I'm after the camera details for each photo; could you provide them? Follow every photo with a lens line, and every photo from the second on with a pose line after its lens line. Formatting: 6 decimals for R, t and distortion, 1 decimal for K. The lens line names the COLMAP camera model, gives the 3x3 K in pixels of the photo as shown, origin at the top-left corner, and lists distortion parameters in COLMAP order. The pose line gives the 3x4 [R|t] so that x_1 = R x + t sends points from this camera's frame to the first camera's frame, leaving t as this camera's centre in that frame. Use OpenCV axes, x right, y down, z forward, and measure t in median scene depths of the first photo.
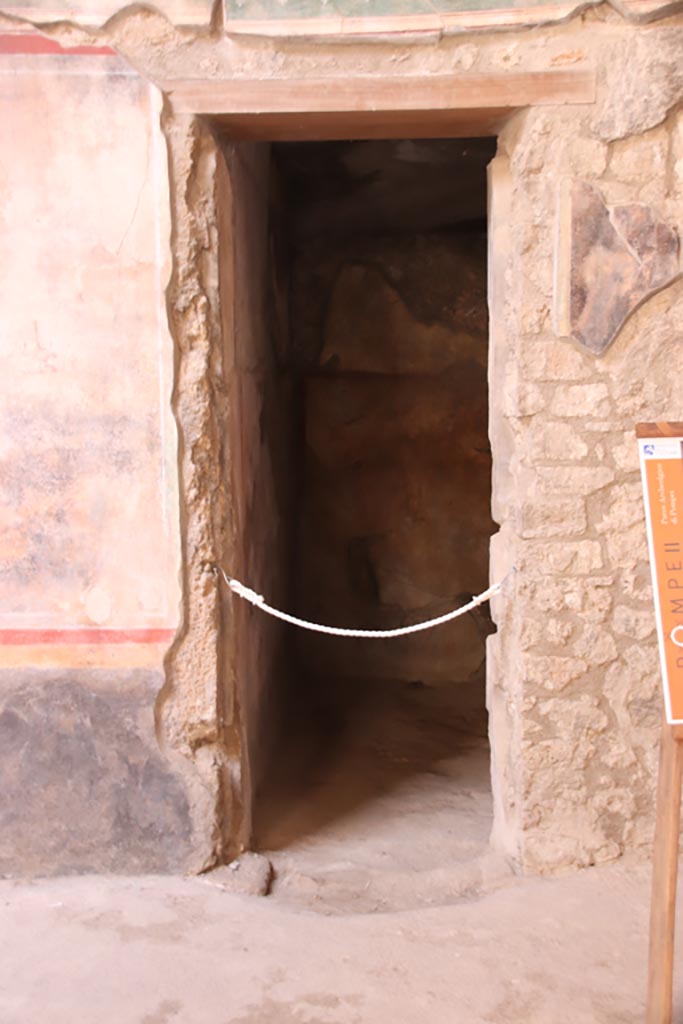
lens RADIAL K [[1442.8, 0, 338.1], [0, 1442.8, 518.4], [0, 0, 1]] dist [0.187733, 0.000000]
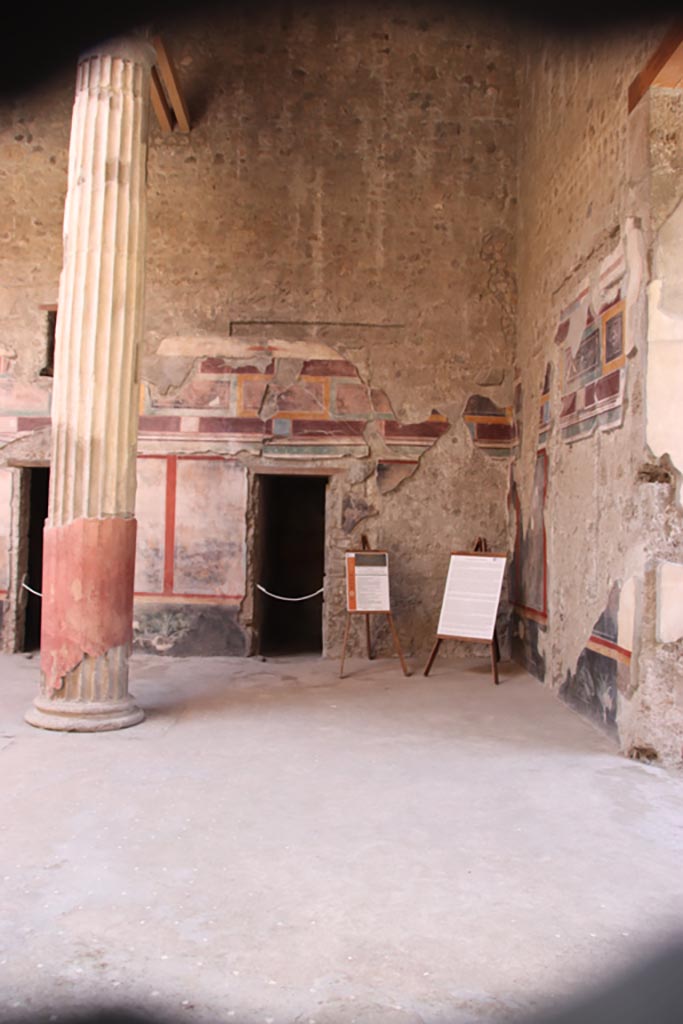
lens RADIAL K [[856.0, 0, 345.2], [0, 856.0, 511.2], [0, 0, 1]] dist [-0.109153, 0.093715]
pose [[0.998739, 0.039337, 0.031180, 0.089898], [-0.035830, 0.993720, -0.106007, 0.085013], [-0.035155, 0.104756, 0.993876, -1.436412]]
